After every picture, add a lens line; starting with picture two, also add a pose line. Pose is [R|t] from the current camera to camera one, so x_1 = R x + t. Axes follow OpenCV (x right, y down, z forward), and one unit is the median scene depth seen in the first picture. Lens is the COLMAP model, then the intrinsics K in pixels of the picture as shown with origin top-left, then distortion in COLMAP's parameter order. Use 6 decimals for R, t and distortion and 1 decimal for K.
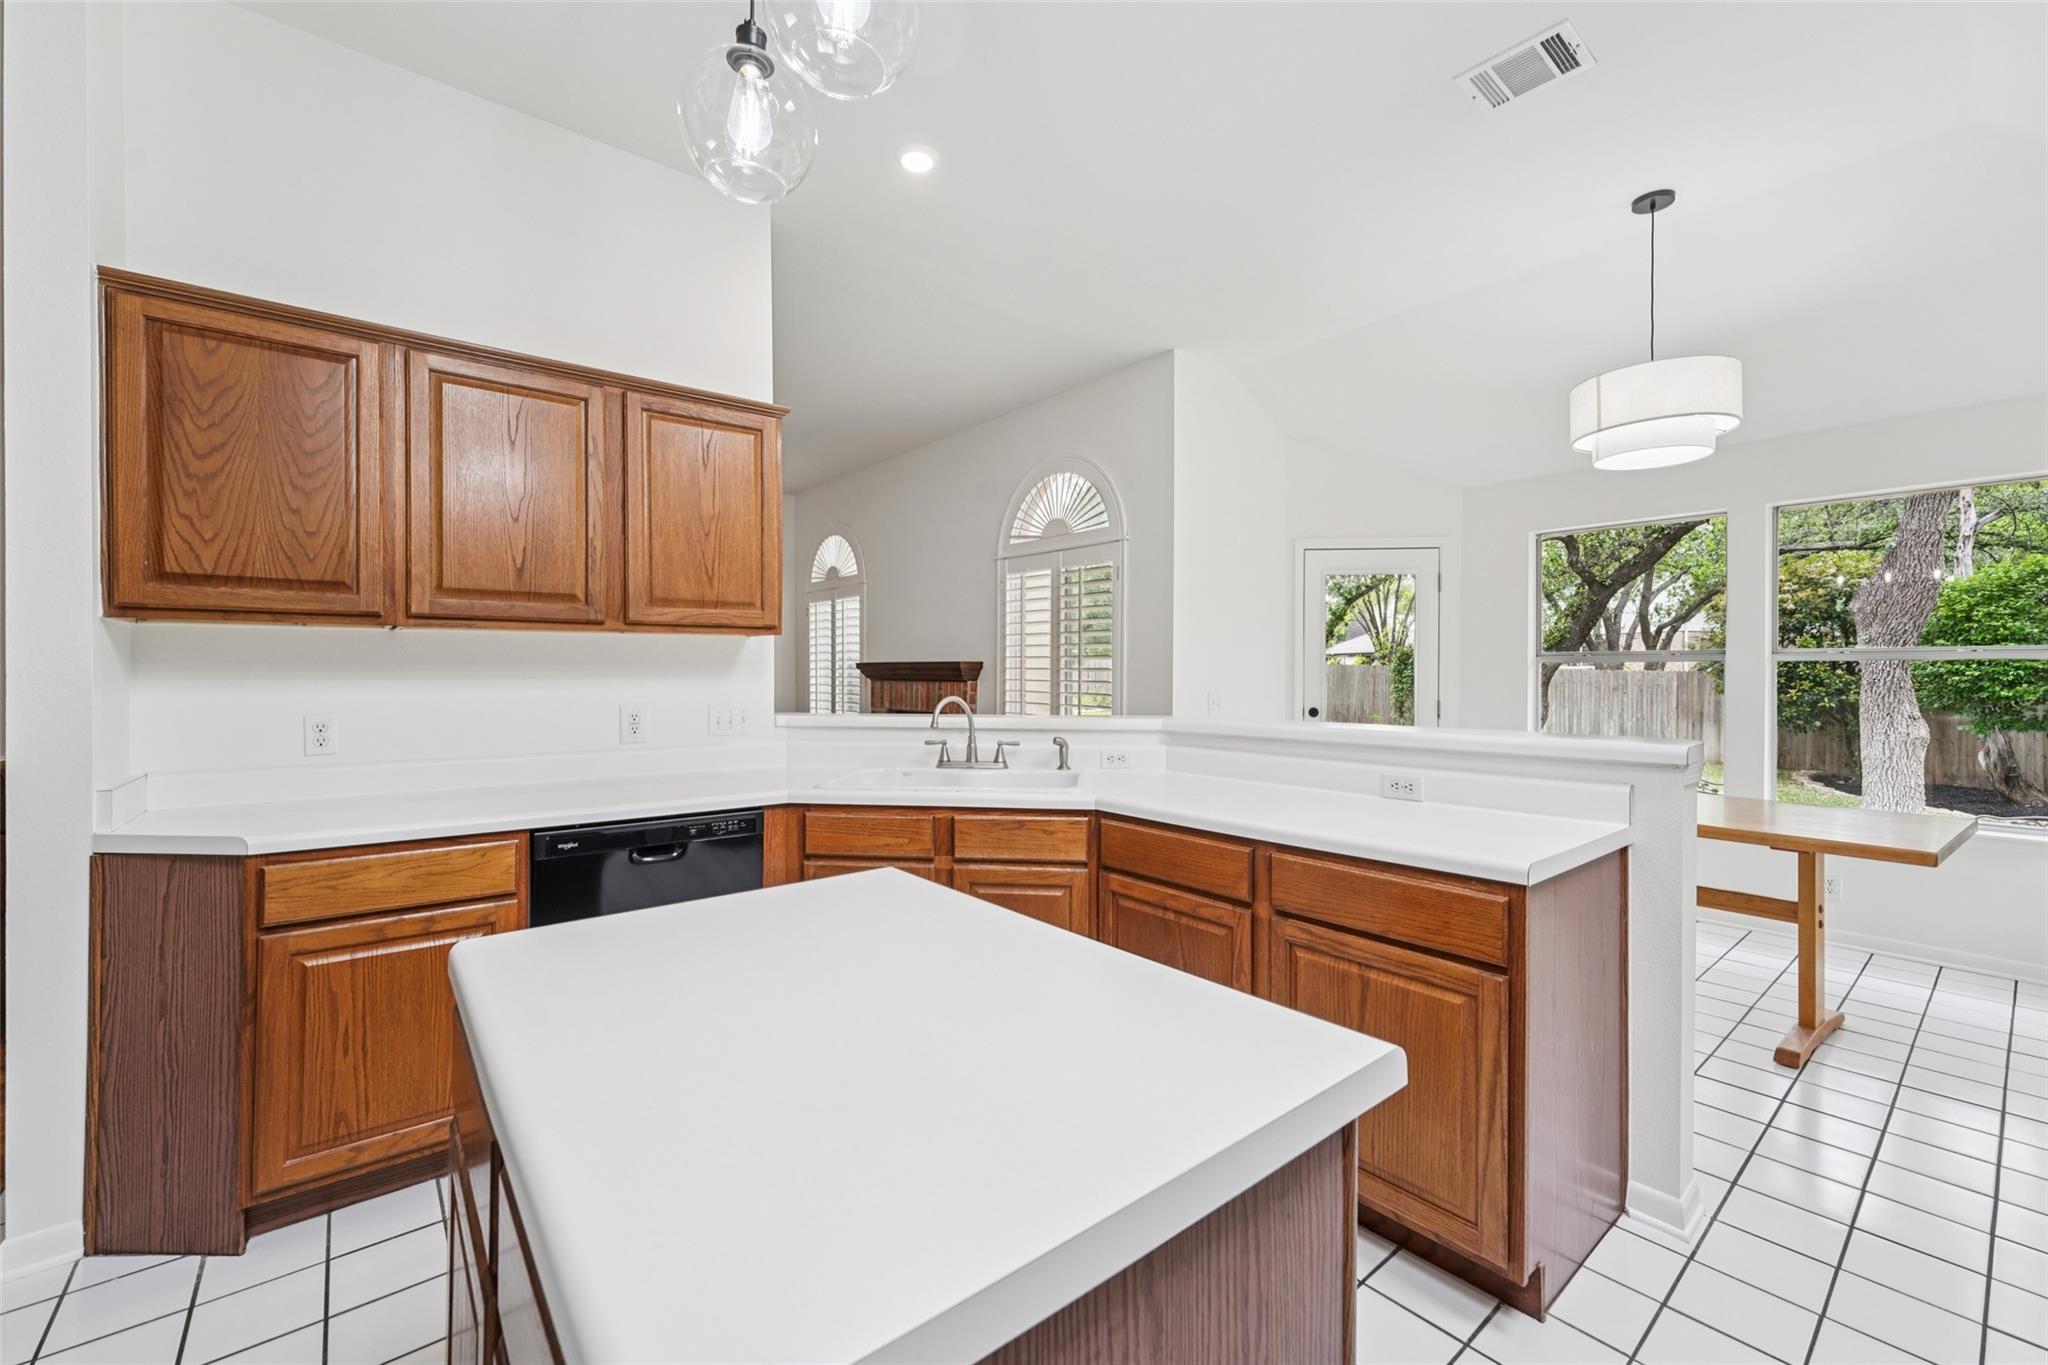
lens RADIAL K [[830.2, 0, 1024.0], [0, 830.2, 682.5], [0, 0, 1]] dist [-0.001374, -0.000101]
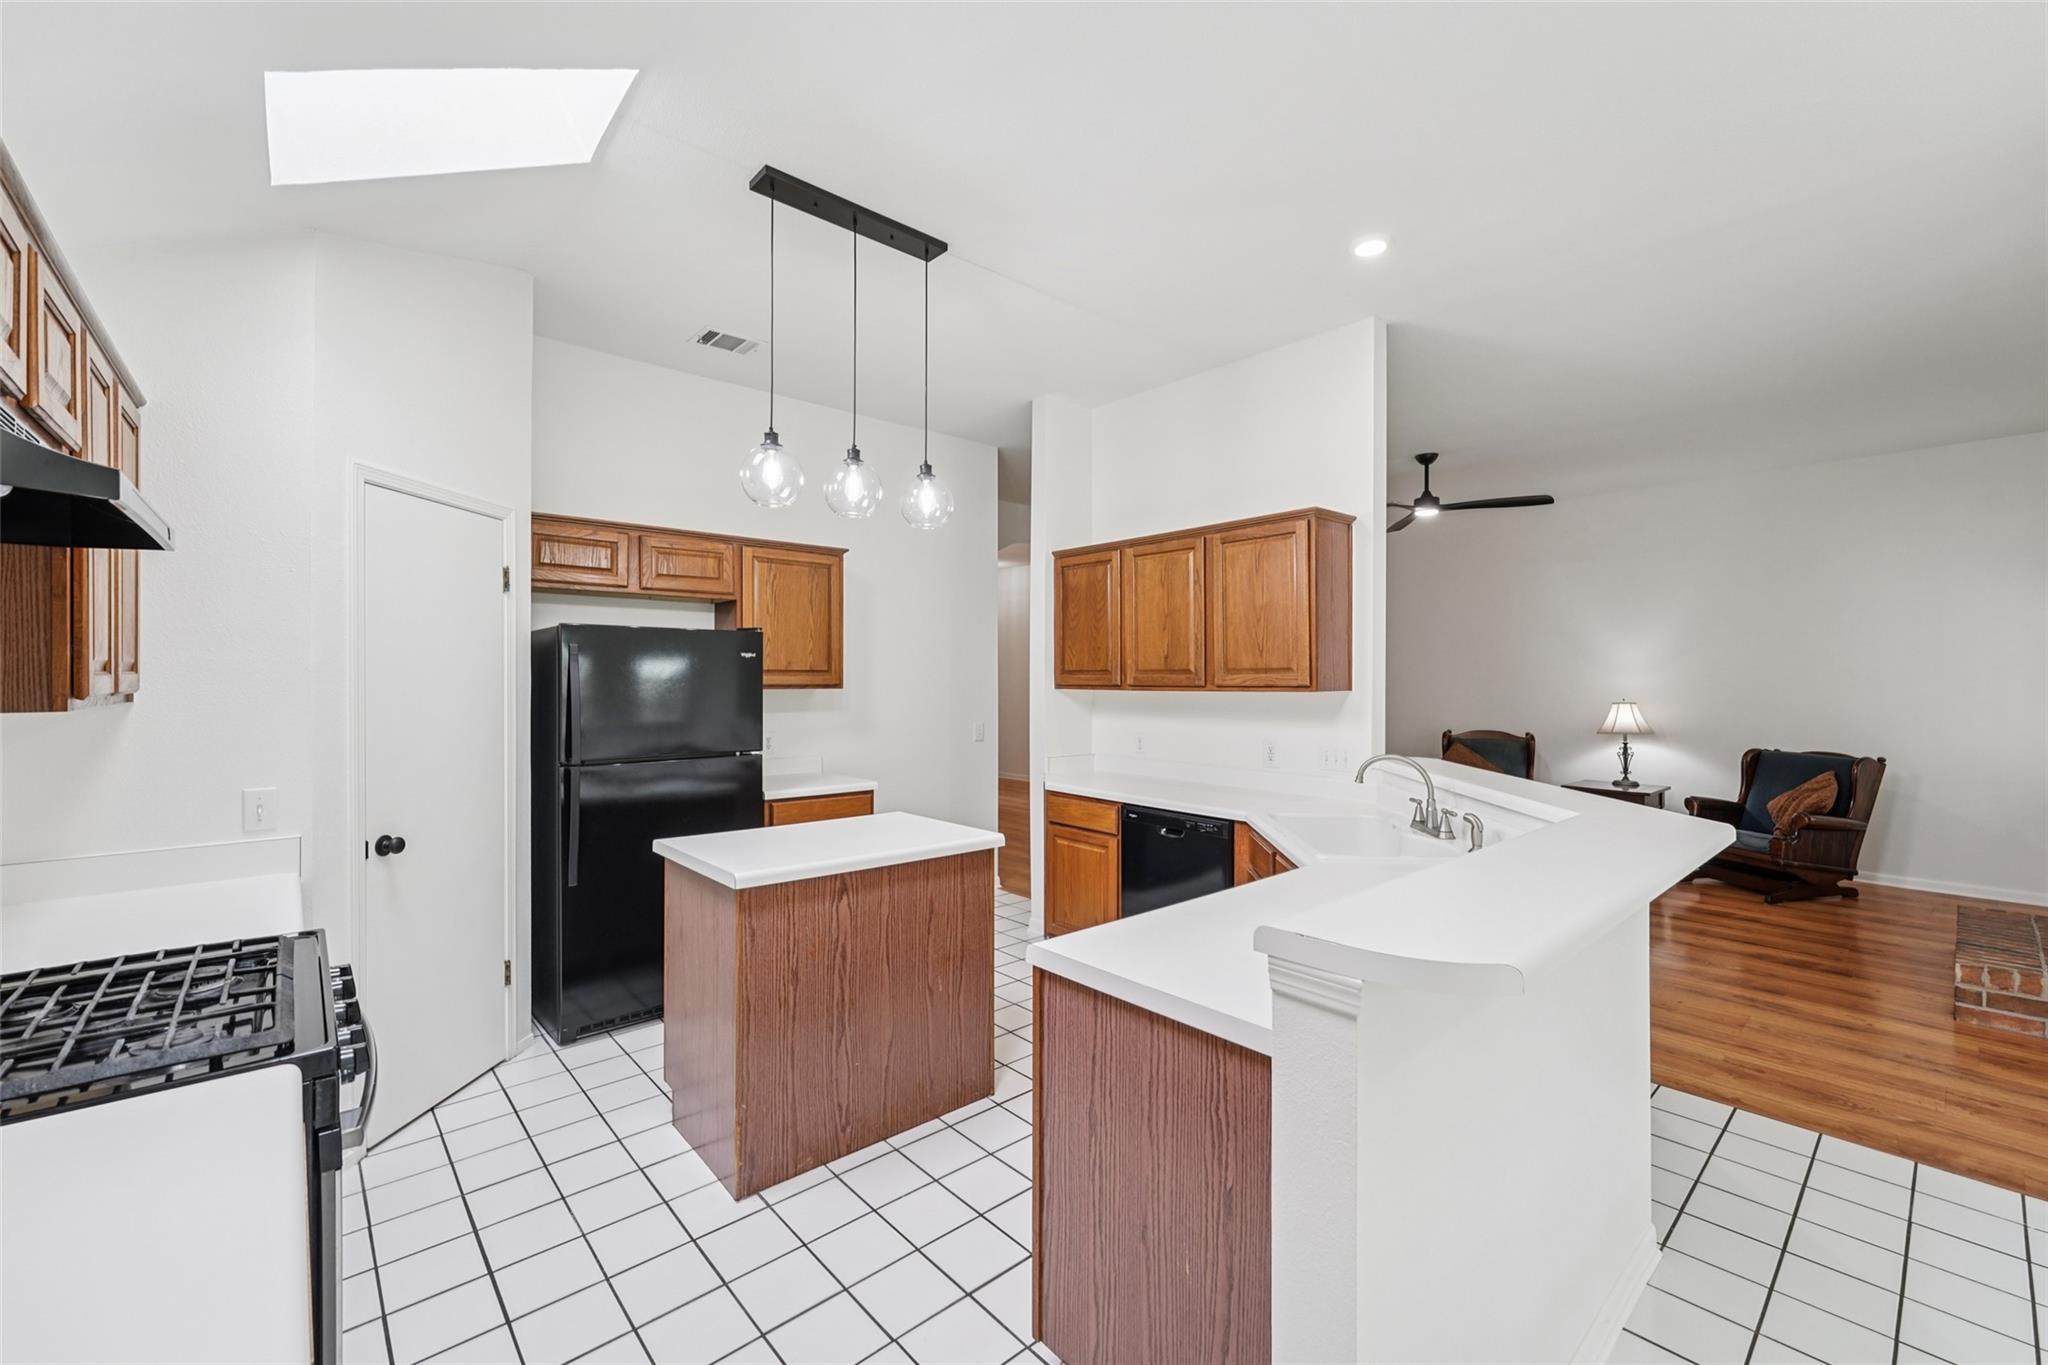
lens RADIAL K [[830.2, 0, 1024.0], [0, 830.2, 682.5], [0, 0, 1]] dist [-0.001374, -0.000101]
pose [[0.041246, 0.004613, -0.999138, 0.998475], [-0.015798, 0.999867, 0.003964, -0.076453], [0.999024, 0.015620, 0.041314, 0.570274]]
